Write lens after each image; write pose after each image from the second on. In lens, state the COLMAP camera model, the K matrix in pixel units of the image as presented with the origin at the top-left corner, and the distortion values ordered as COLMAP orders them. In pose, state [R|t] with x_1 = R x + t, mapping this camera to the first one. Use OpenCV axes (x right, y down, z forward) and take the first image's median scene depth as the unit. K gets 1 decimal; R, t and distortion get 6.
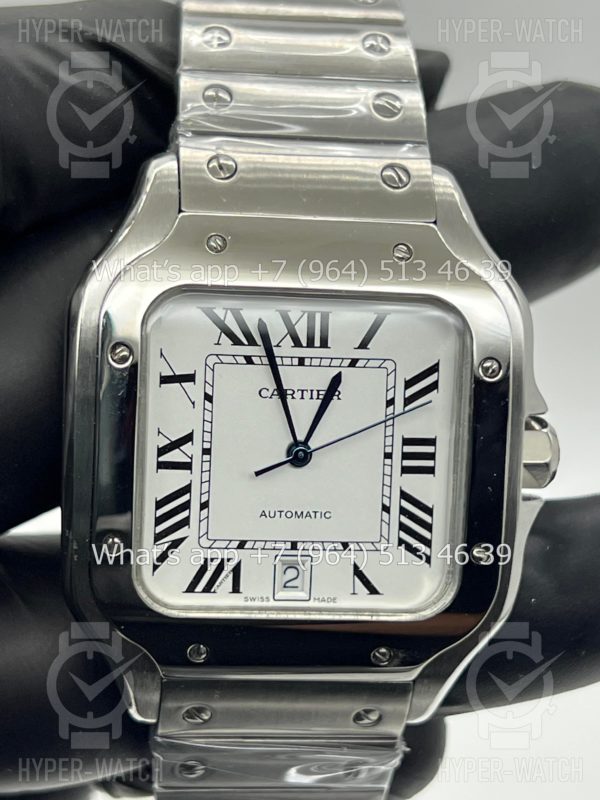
lens RADIAL K [[1907.7, 0, 304.3], [0, 1907.7, 402.7], [0, 0, 1]] dist [0.340717, 0.000000]
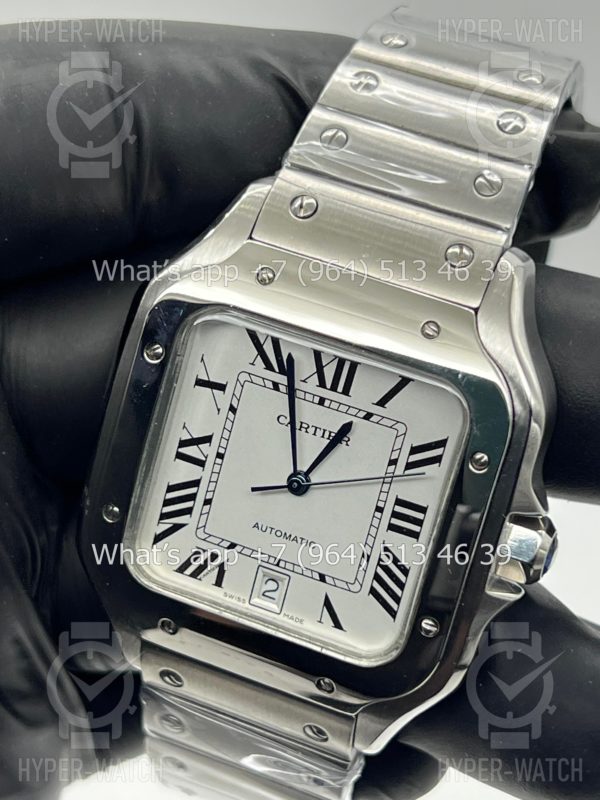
lens RADIAL K [[1907.7, 0, 300.6], [0, 1907.7, 397.8], [0, 0, 1]] dist [0.340717, 0.000000]
pose [[0.892900, 0.286392, -0.347434, 0.356667], [-0.255796, 0.957673, 0.132023, -0.160640], [0.370538, -0.029011, 0.928364, 0.005986]]
